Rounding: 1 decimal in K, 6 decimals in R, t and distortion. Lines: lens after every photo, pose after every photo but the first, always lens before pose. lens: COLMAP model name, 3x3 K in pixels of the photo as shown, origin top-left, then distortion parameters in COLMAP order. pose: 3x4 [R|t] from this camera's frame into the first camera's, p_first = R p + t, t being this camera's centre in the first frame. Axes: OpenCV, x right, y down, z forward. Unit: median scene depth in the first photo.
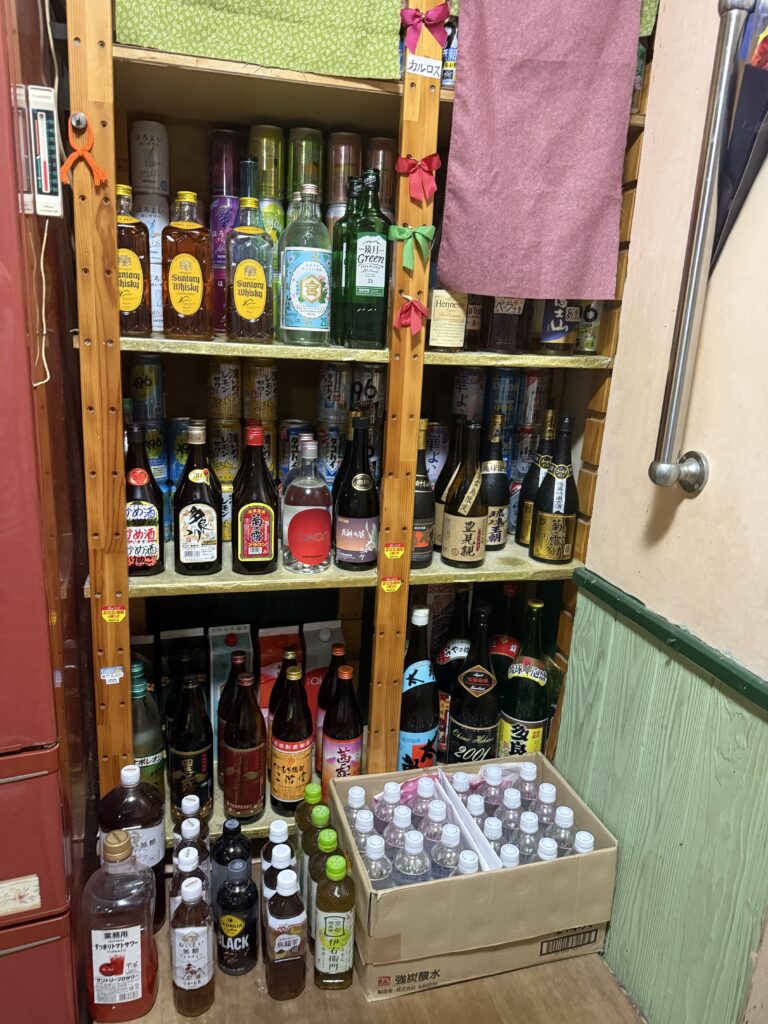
lens RADIAL K [[722.0, 0, 394.3], [0, 722.0, 511.4], [0, 0, 1]] dist [0.014578, -0.023885]
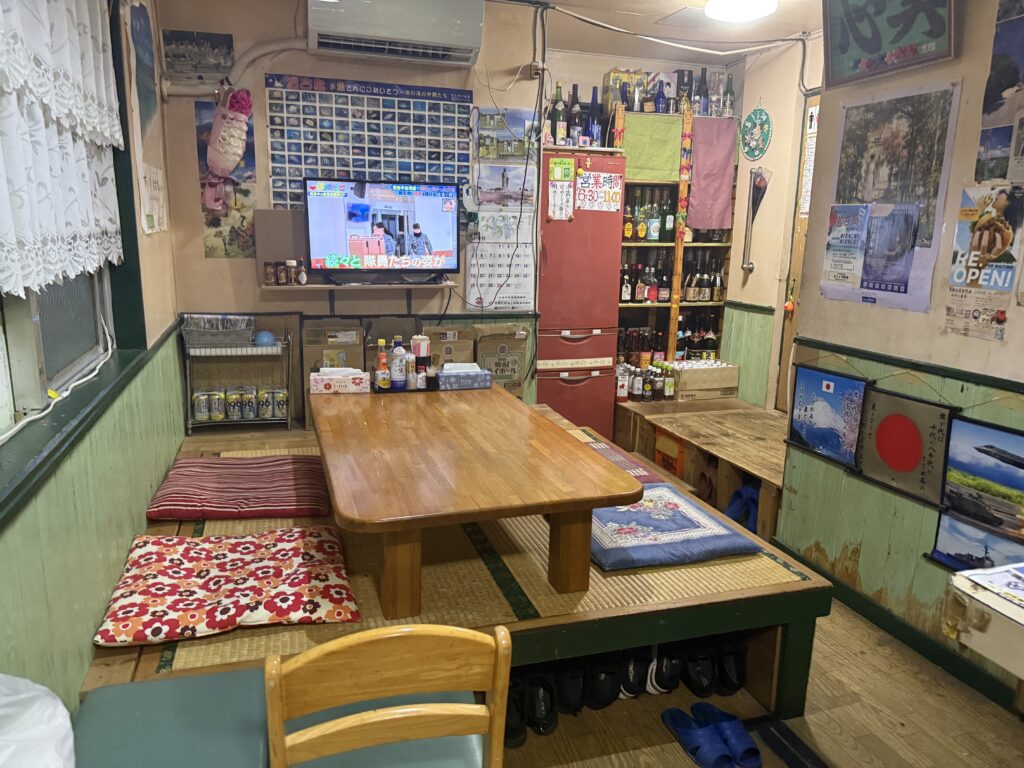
lens RADIAL K [[722.0, 0, 501.3], [0, 722.0, 383.3], [0, 0, 1]] dist [0.014578, -0.023885]
pose [[0.999439, -0.032065, -0.009628, -0.915338], [0.031559, 0.998309, -0.048822, 0.684909], [0.011177, 0.048490, 0.998761, -2.840400]]
